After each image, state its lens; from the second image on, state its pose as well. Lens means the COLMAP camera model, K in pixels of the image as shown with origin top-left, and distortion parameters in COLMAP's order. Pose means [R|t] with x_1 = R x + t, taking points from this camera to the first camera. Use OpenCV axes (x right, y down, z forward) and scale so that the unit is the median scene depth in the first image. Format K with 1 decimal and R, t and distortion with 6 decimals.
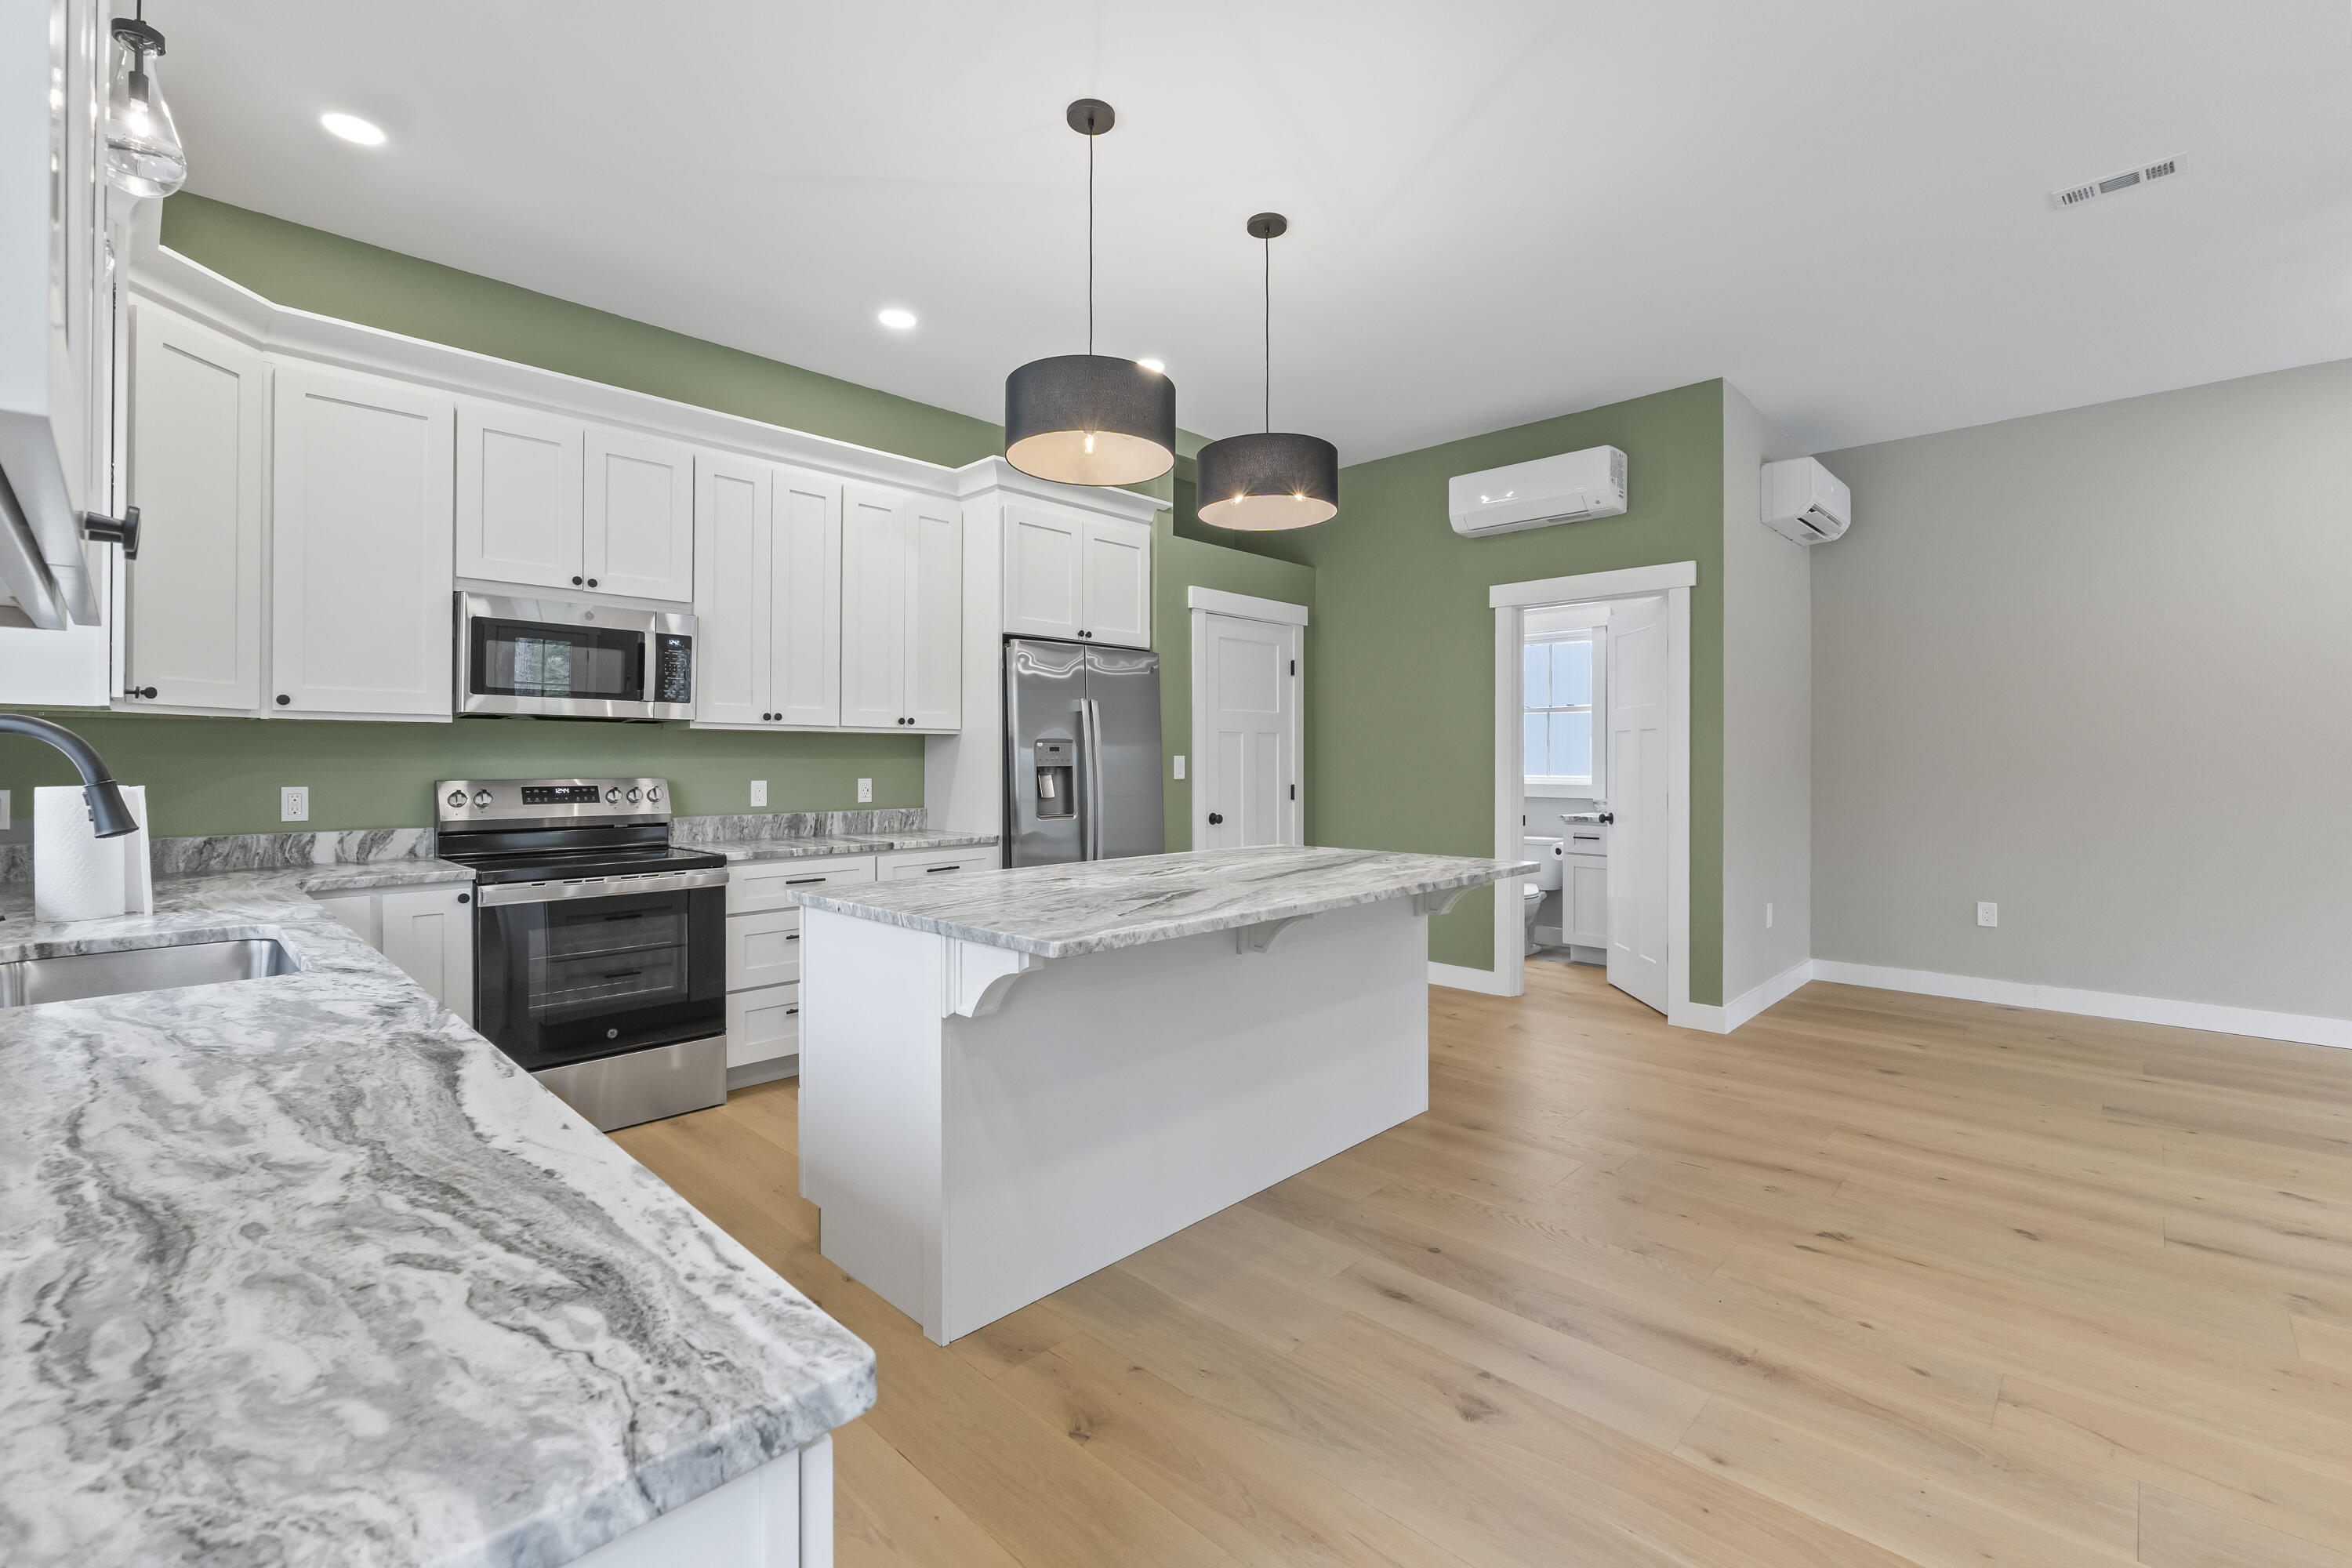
lens RADIAL K [[988.6, 0, 1177.4], [0, 988.6, 770.7], [0, 0, 1]] dist [-0.009491, 0.001528]
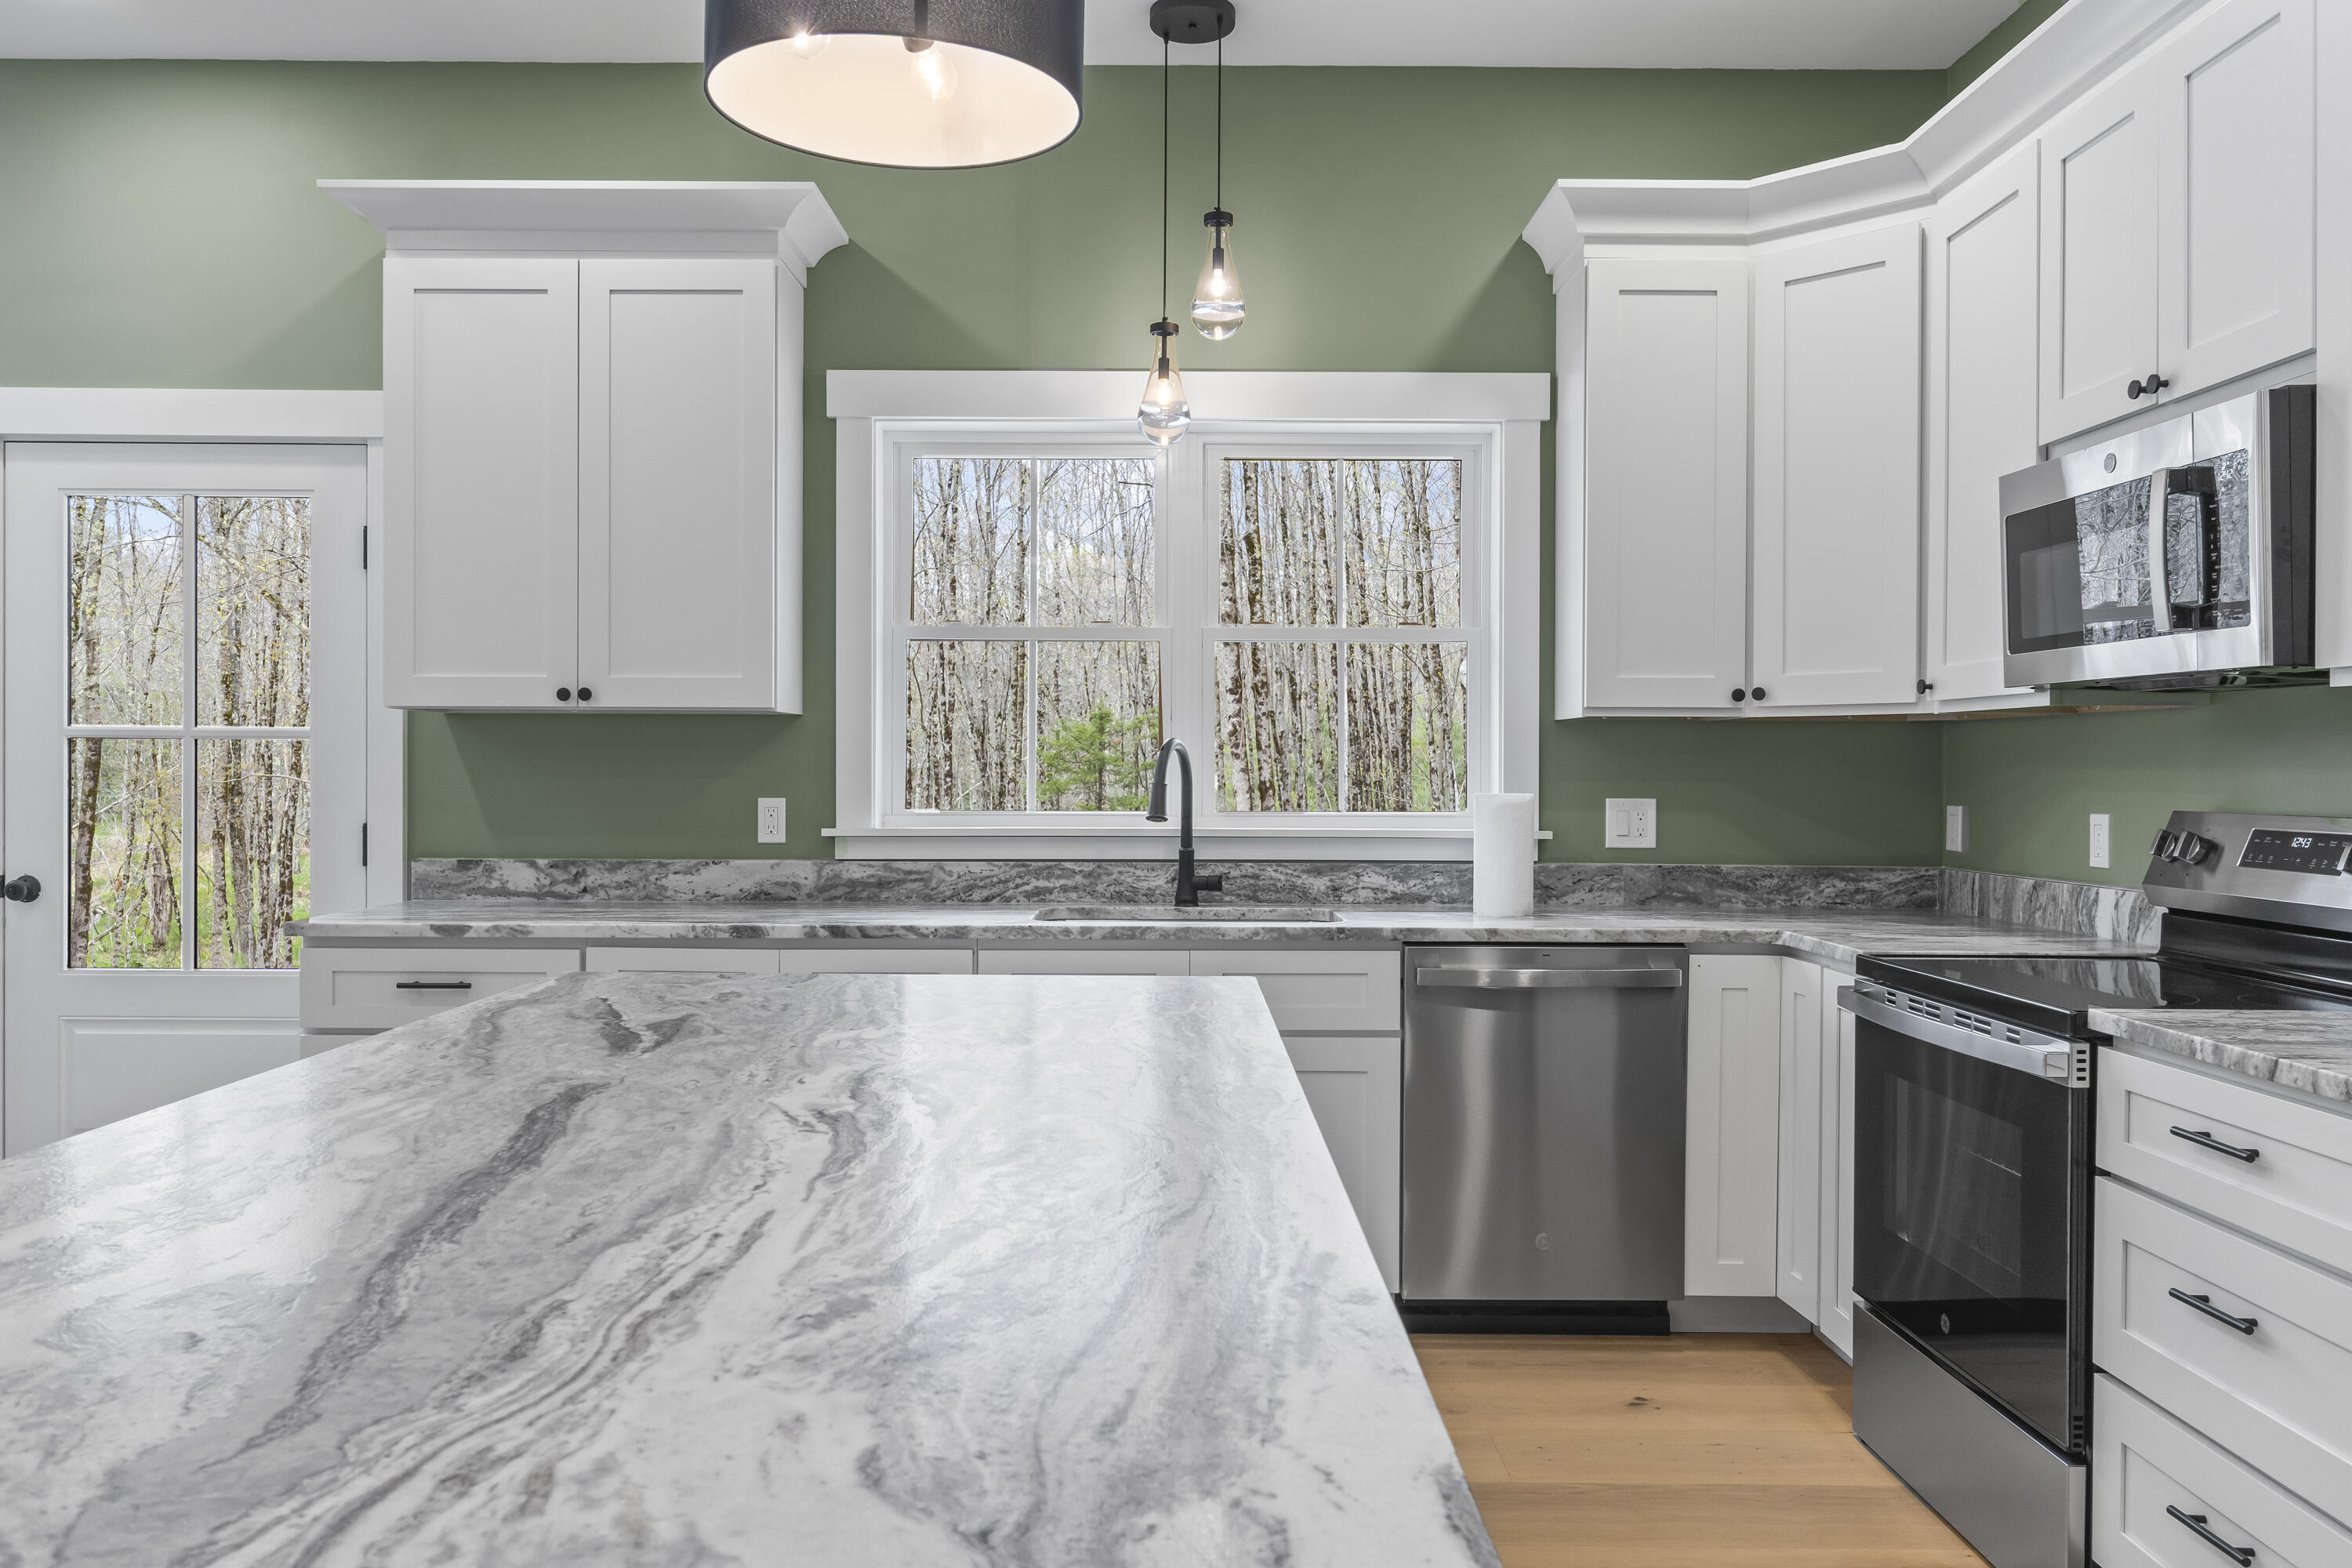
lens RADIAL K [[1697.2, 0, 1168.7], [0, 1697.2, 776.5], [0, 0, 1]] dist [-0.000220, -0.004026]
pose [[-0.716217, 0.000906, -0.697877, 0.259726], [-0.010835, 0.999864, 0.012418, -0.012893], [0.697793, 0.016456, -0.716110, 1.166636]]
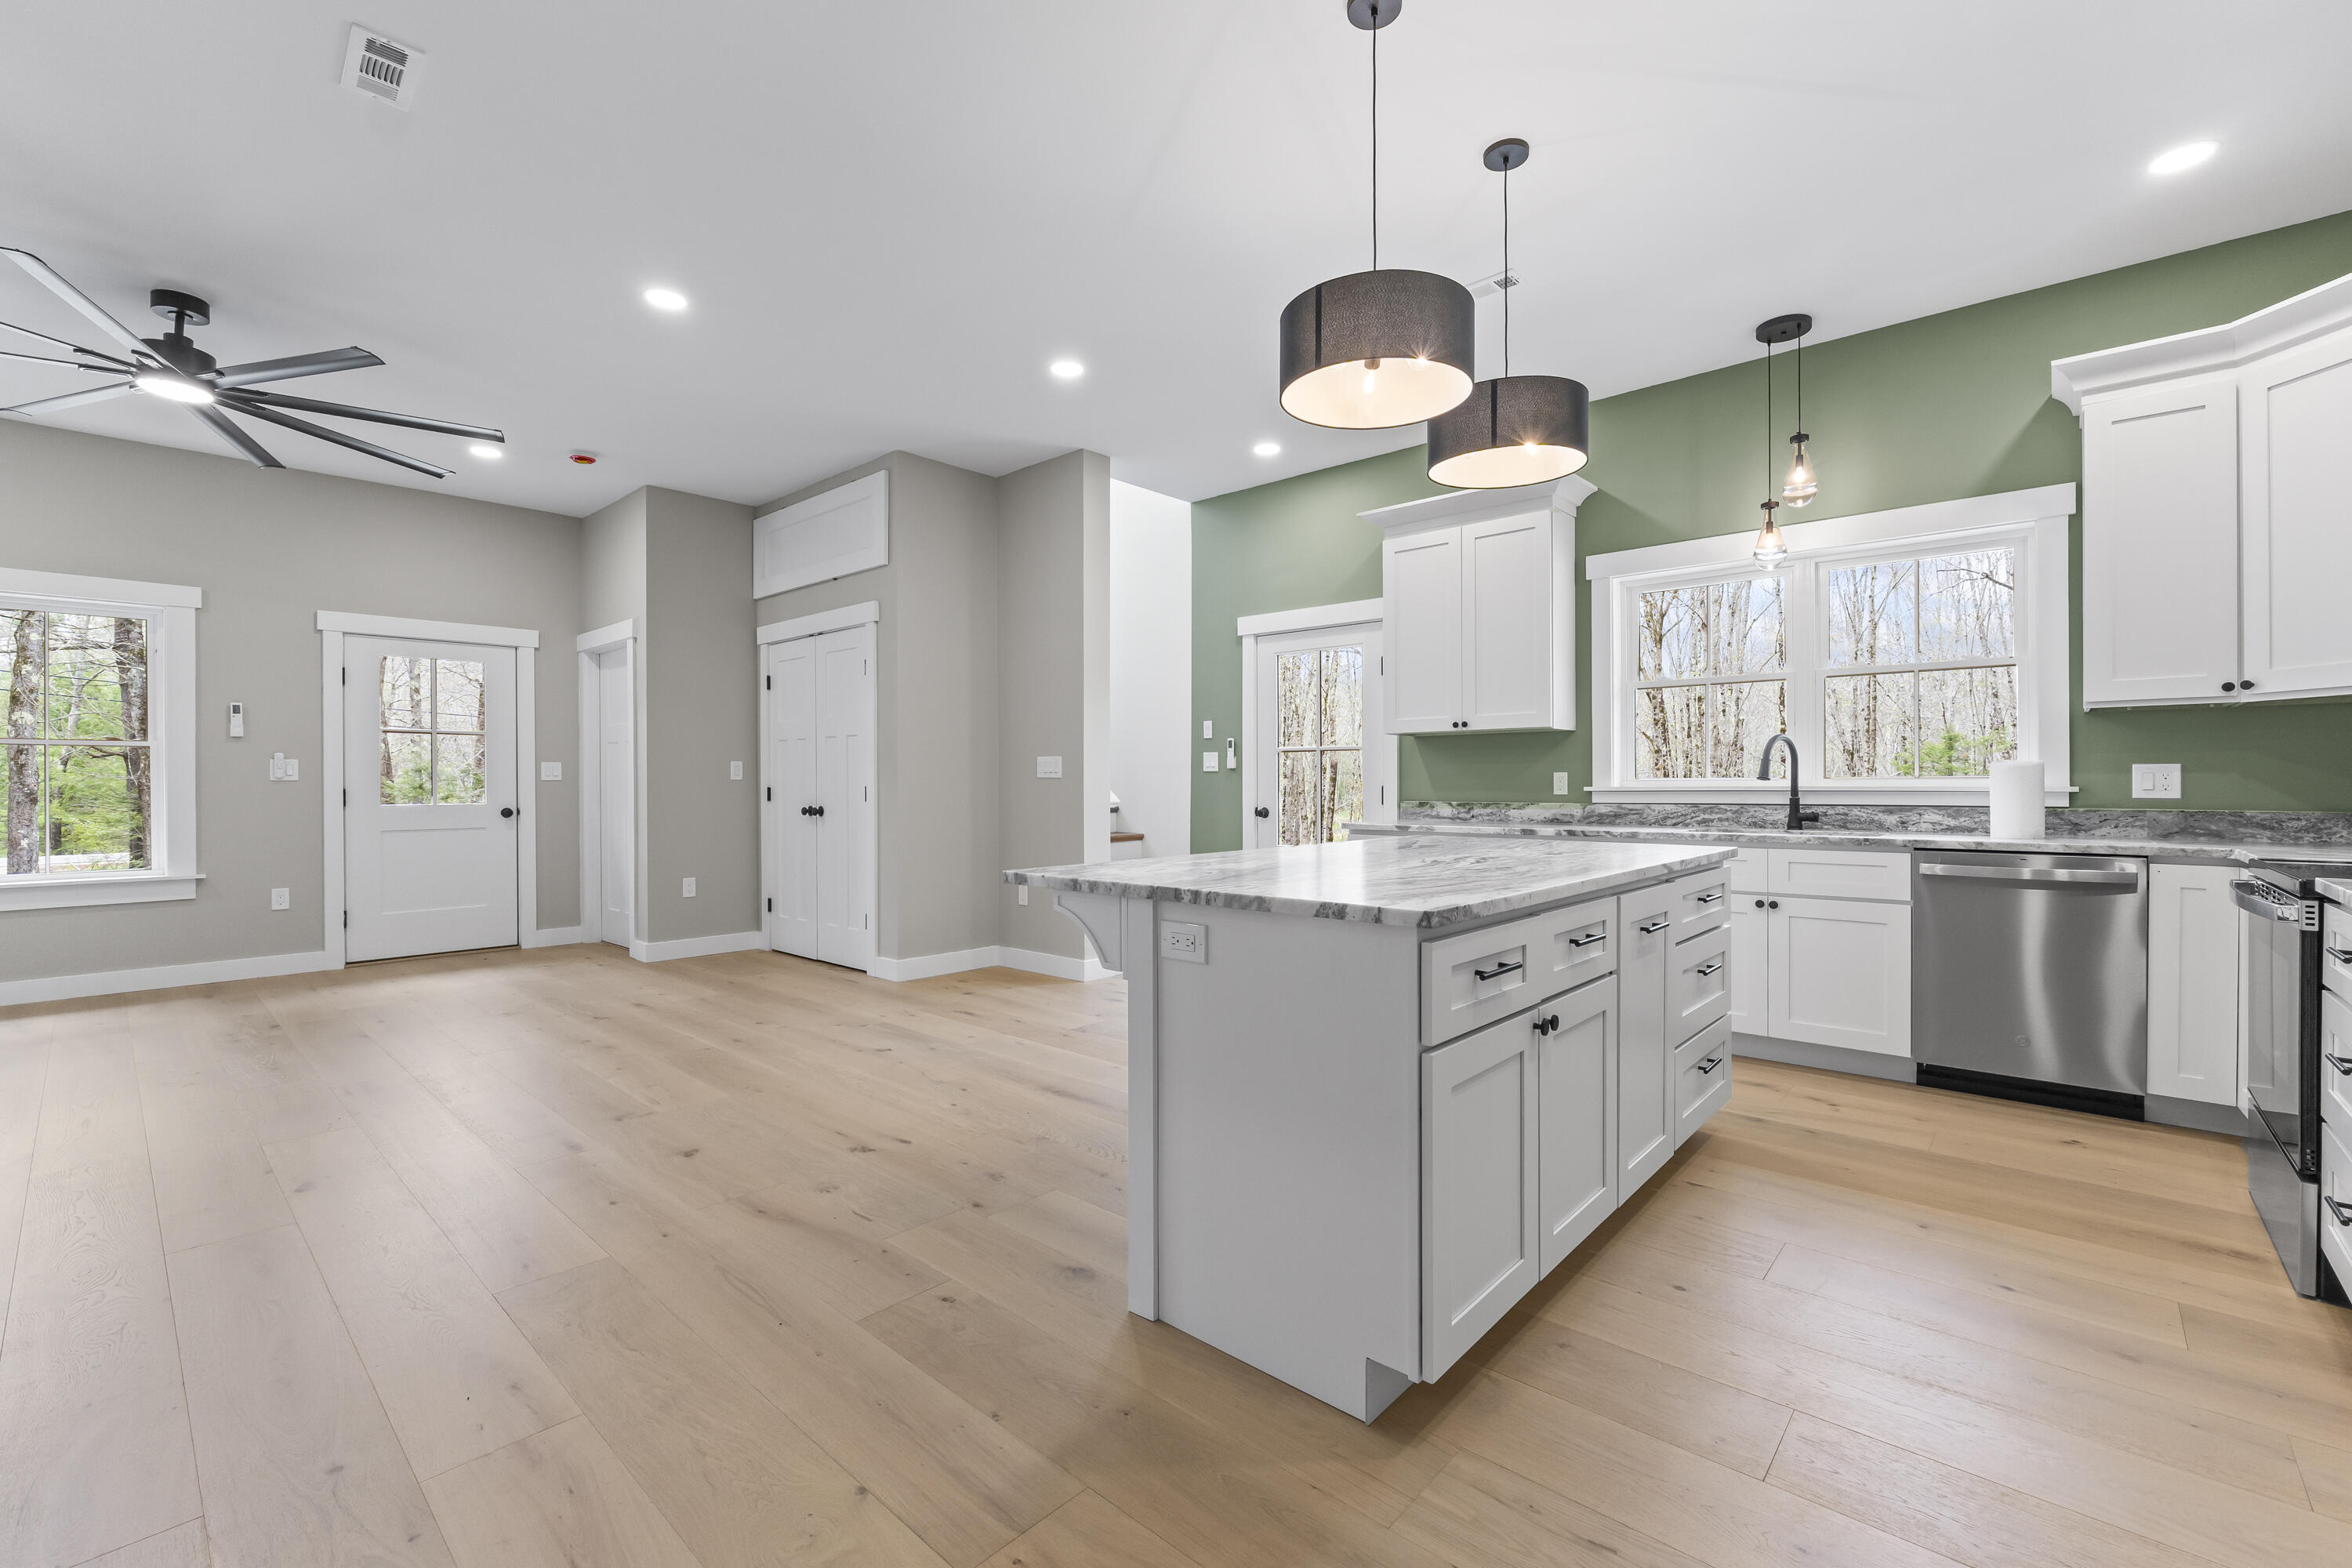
lens RADIAL K [[988.6, 0, 1172.5], [0, 988.6, 786.0], [0, 0, 1]] dist [-0.009491, 0.001528]
pose [[-0.999369, 0.004977, -0.035182, 0.228491], [0.004526, 0.999907, 0.012887, 0.017077], [0.035243, 0.012720, -0.999298, 1.480285]]
